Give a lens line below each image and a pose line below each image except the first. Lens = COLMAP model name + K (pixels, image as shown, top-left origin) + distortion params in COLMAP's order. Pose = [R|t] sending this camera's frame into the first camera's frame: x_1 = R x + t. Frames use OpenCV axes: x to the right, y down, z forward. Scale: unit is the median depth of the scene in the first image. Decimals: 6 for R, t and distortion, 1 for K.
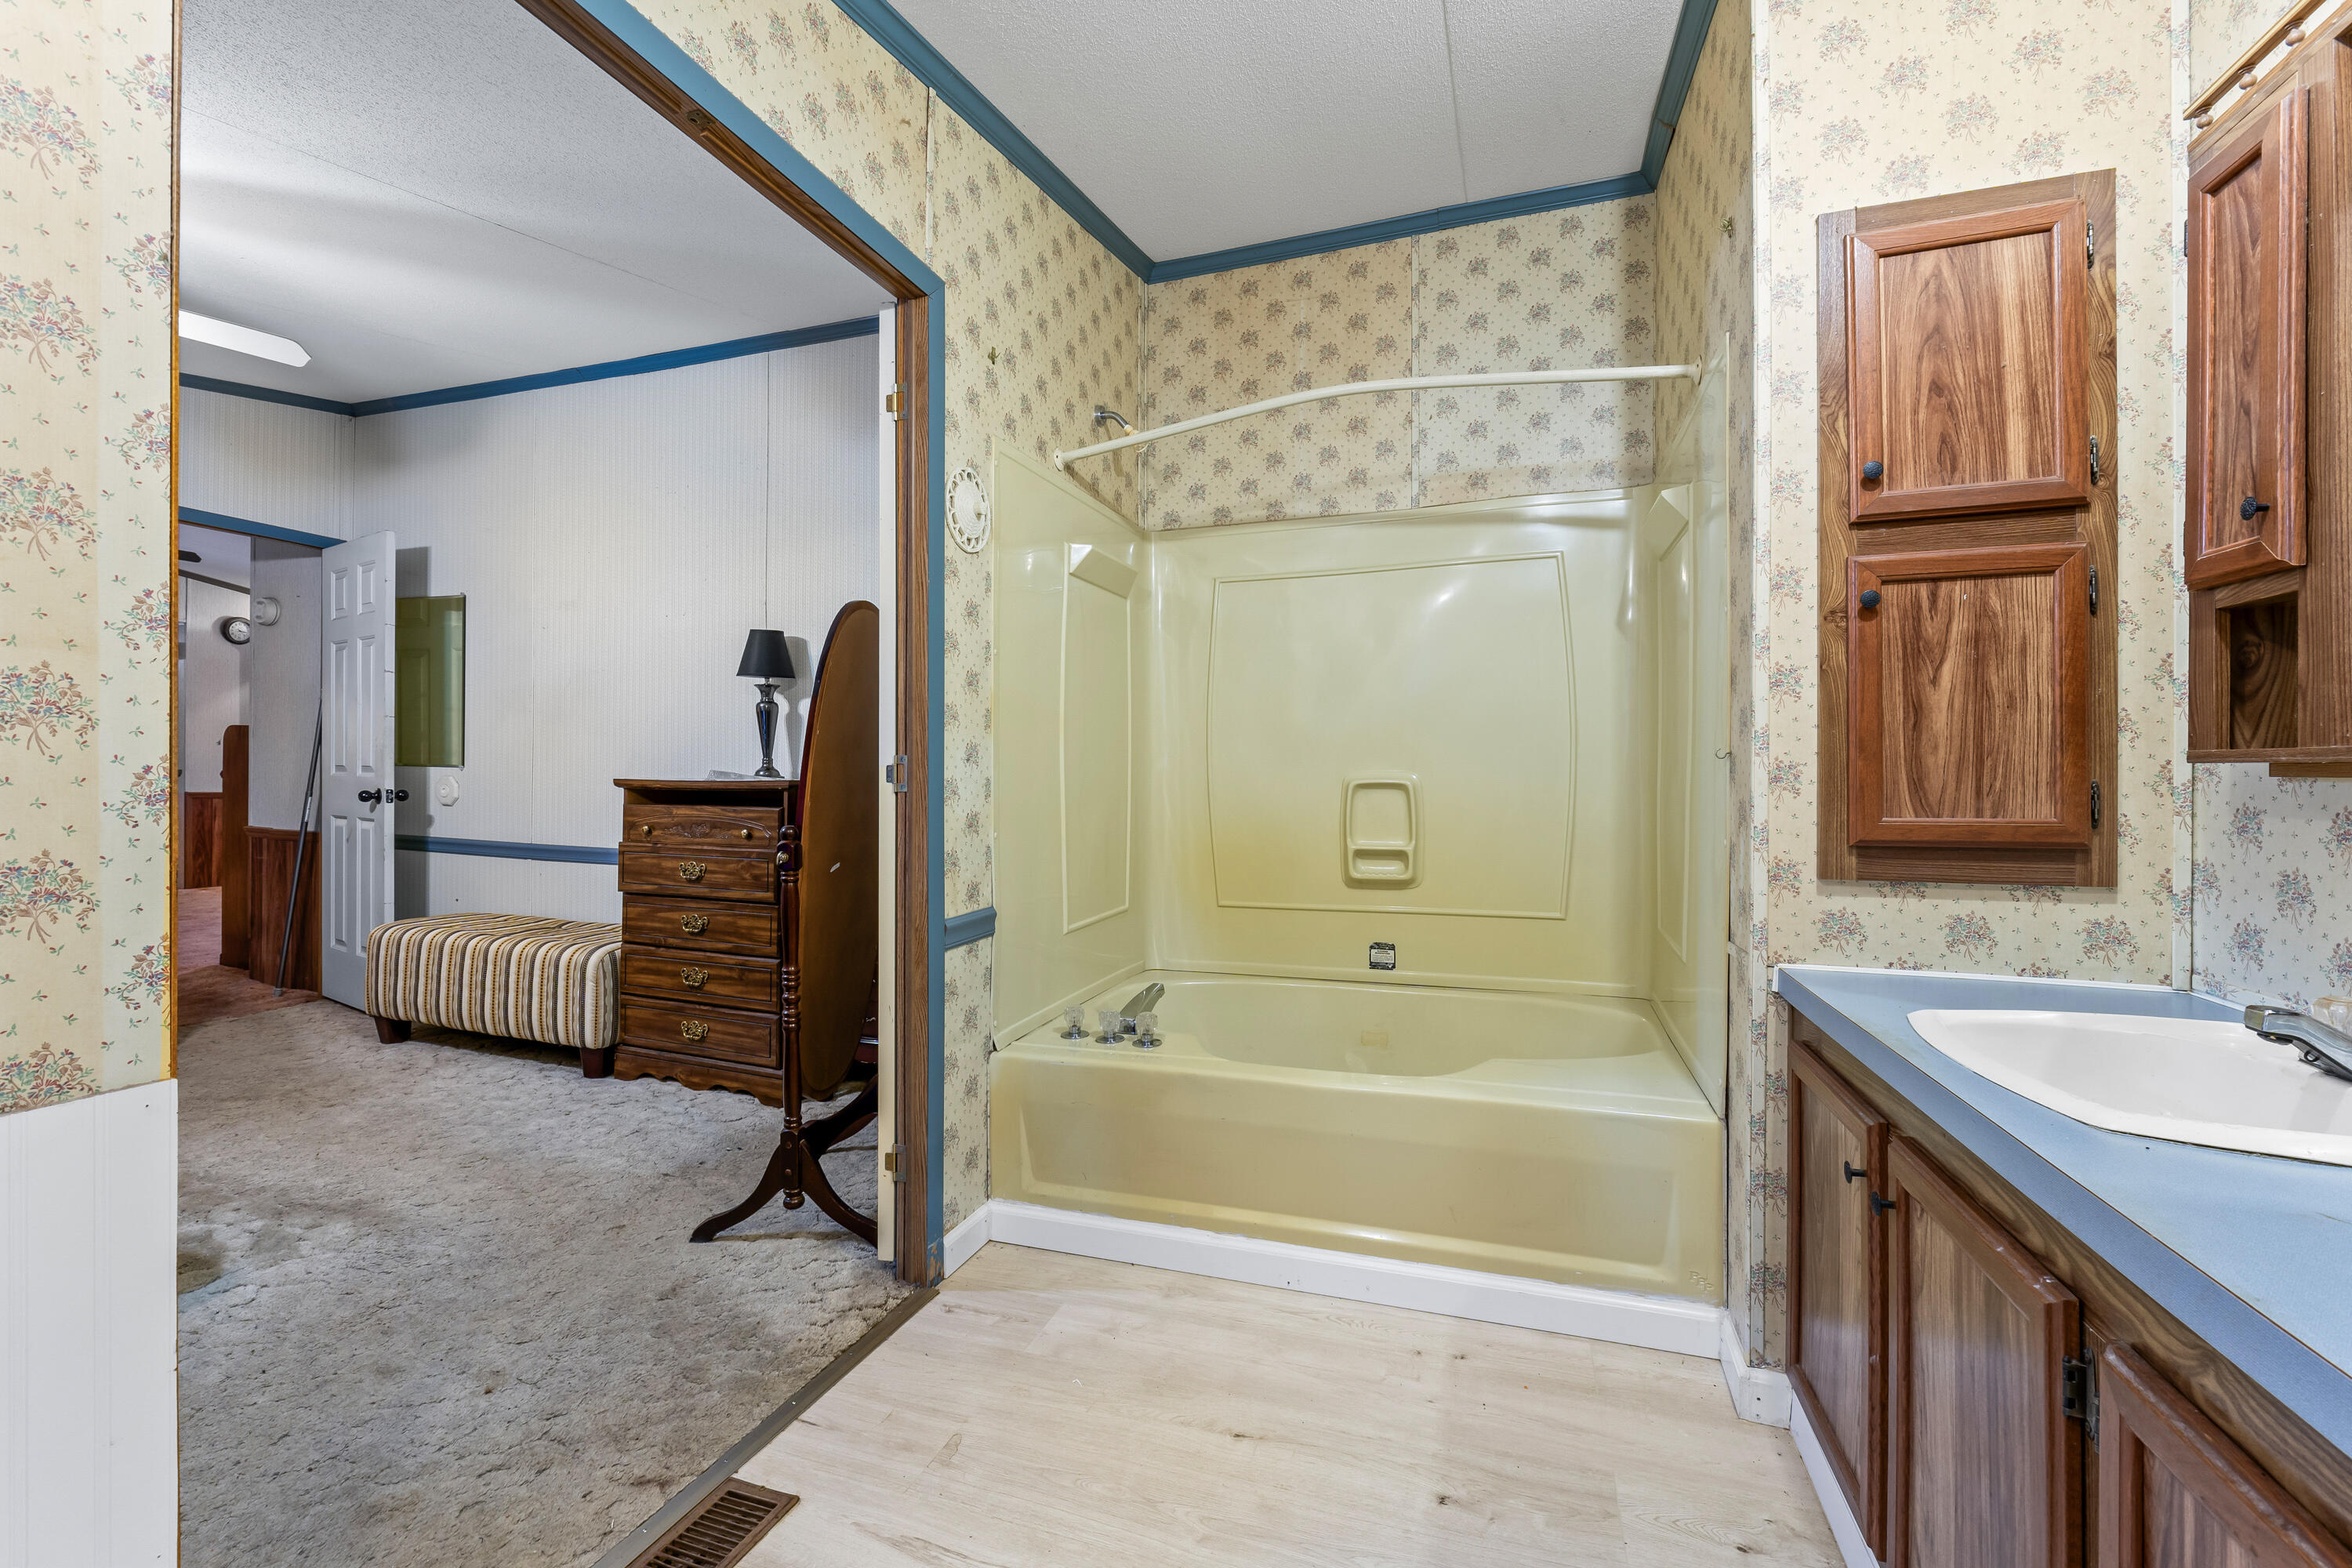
lens RADIAL K [[981.7, 0, 1167.9], [0, 981.7, 776.3], [0, 0, 1]] dist [-0.010115, -0.000123]
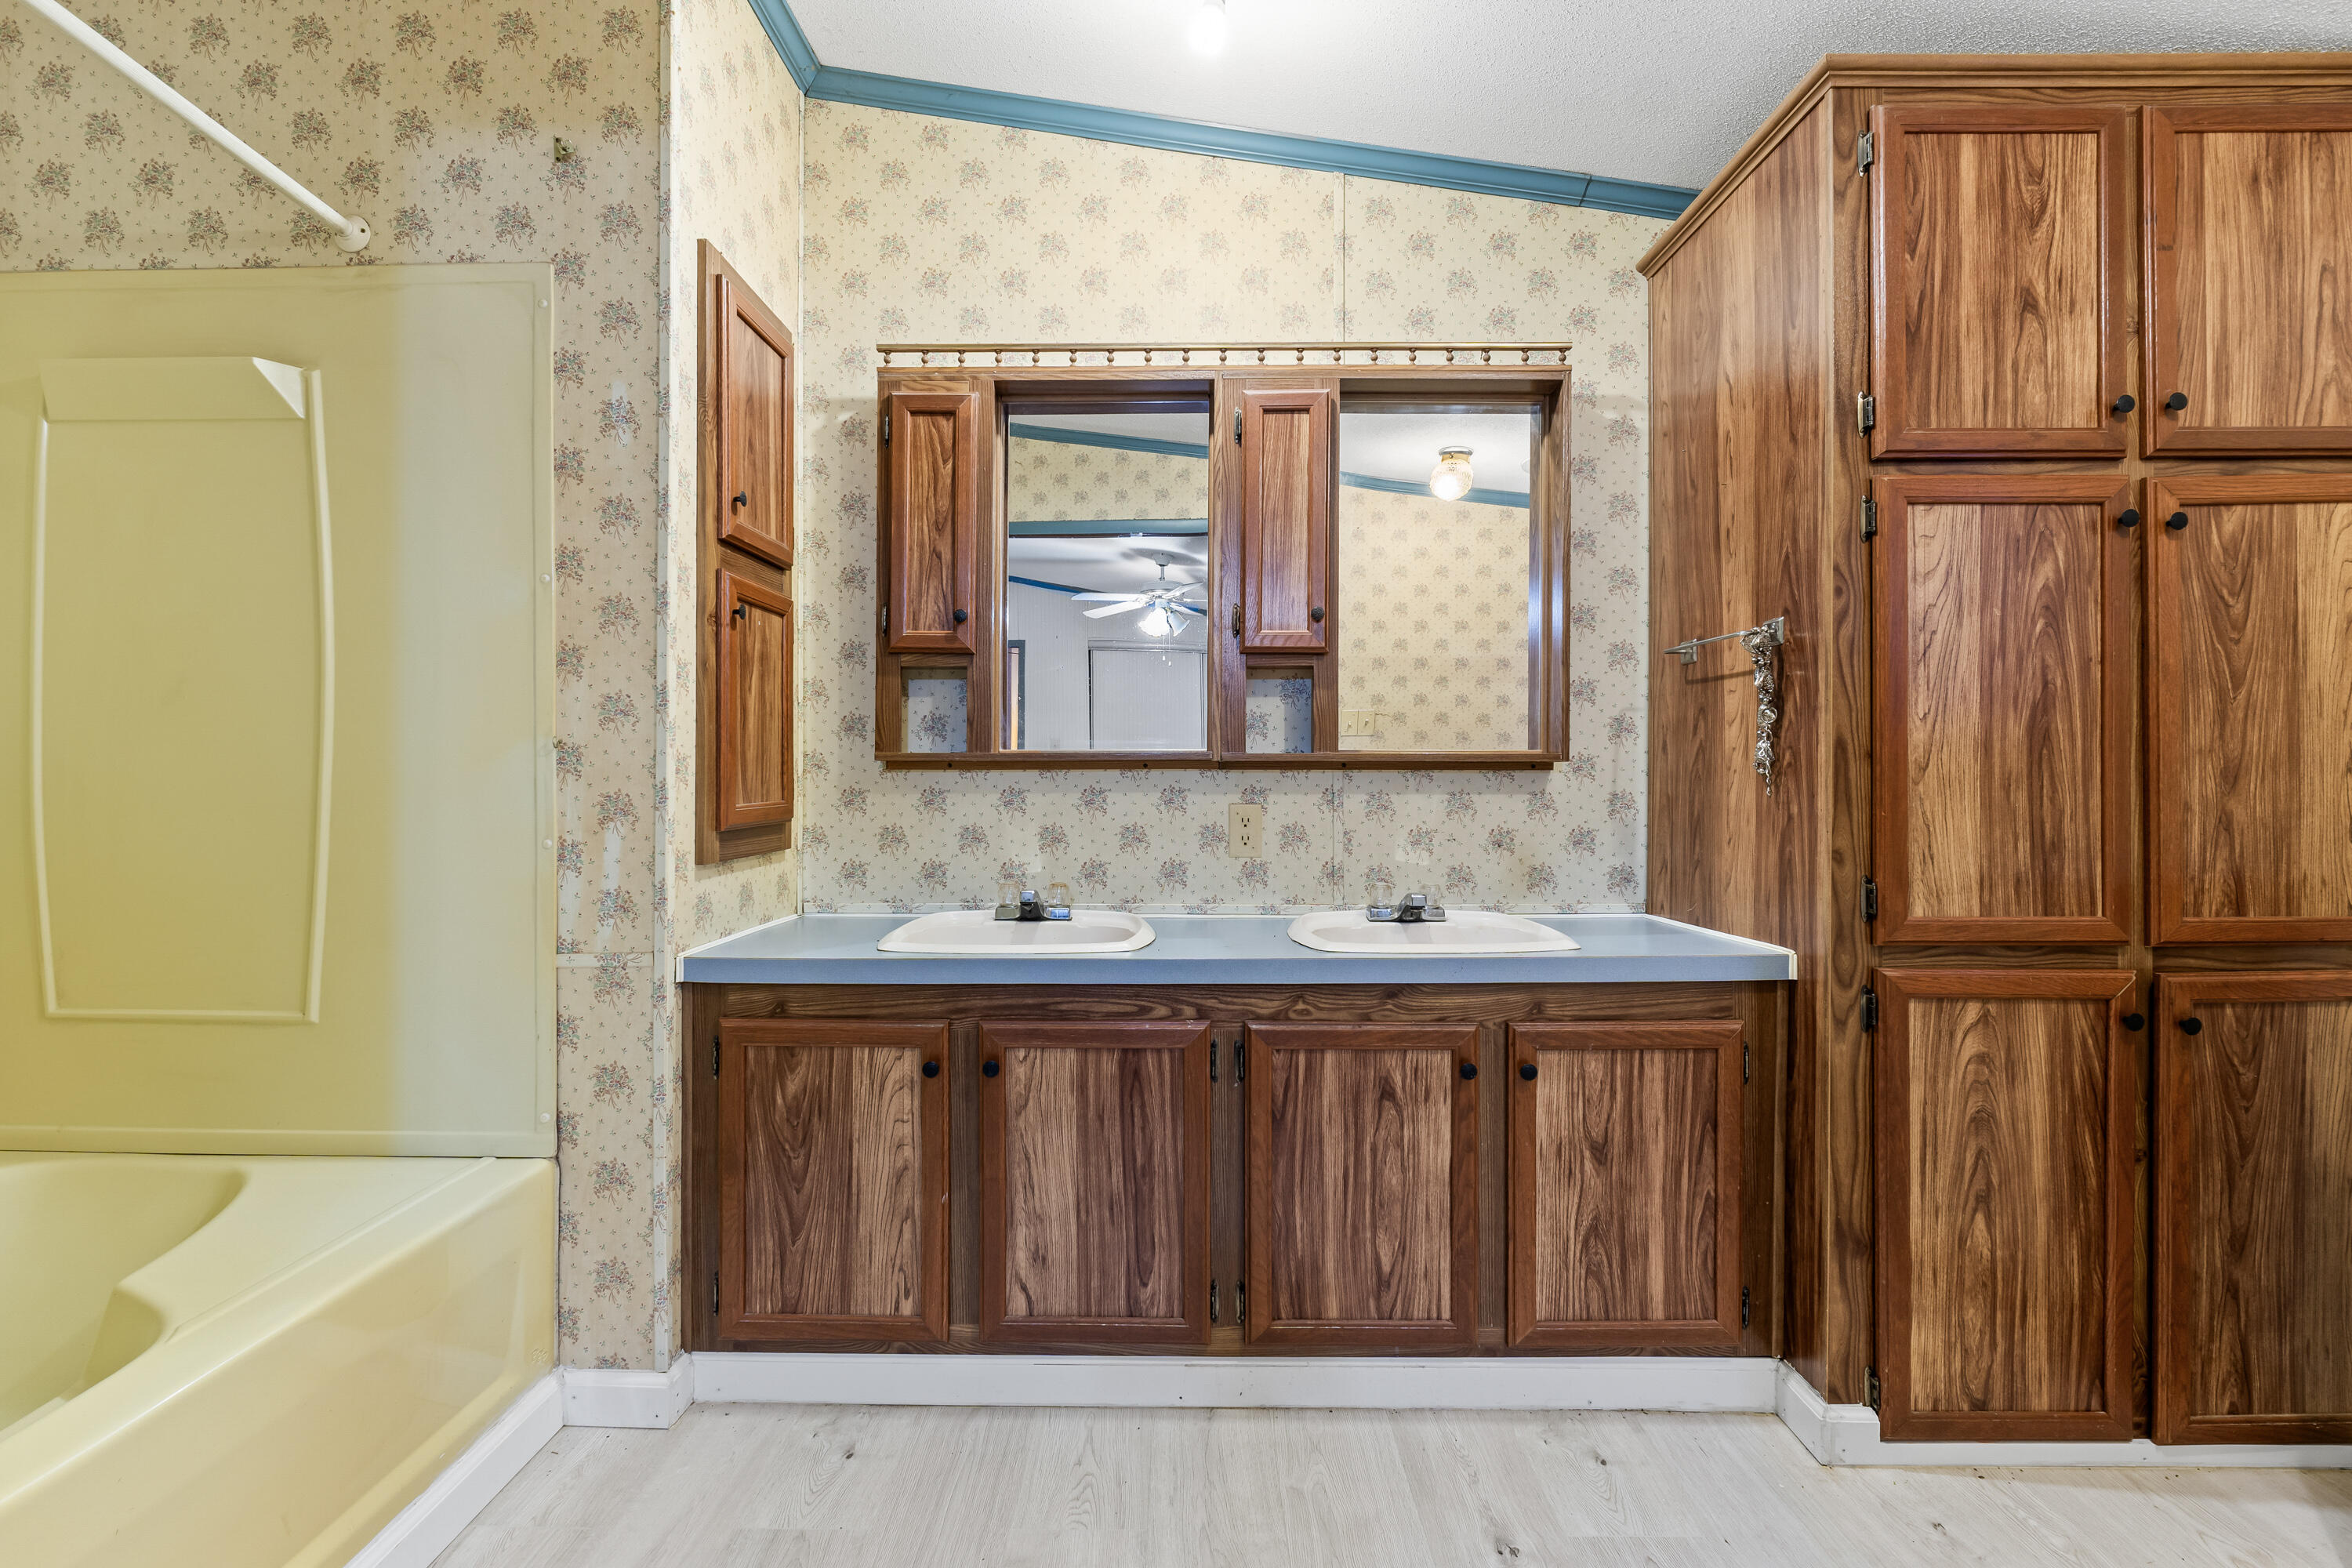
lens RADIAL K [[1024.8, 0, 1165.7], [0, 1024.8, 778.6], [0, 0, 1]] dist [-0.008241, -0.000073]
pose [[-0.301144, -0.004393, 0.953569, -0.593876], [-0.000977, 0.999990, 0.004298, 0.007050], [-0.953578, 0.000362, -0.301145, 0.930906]]
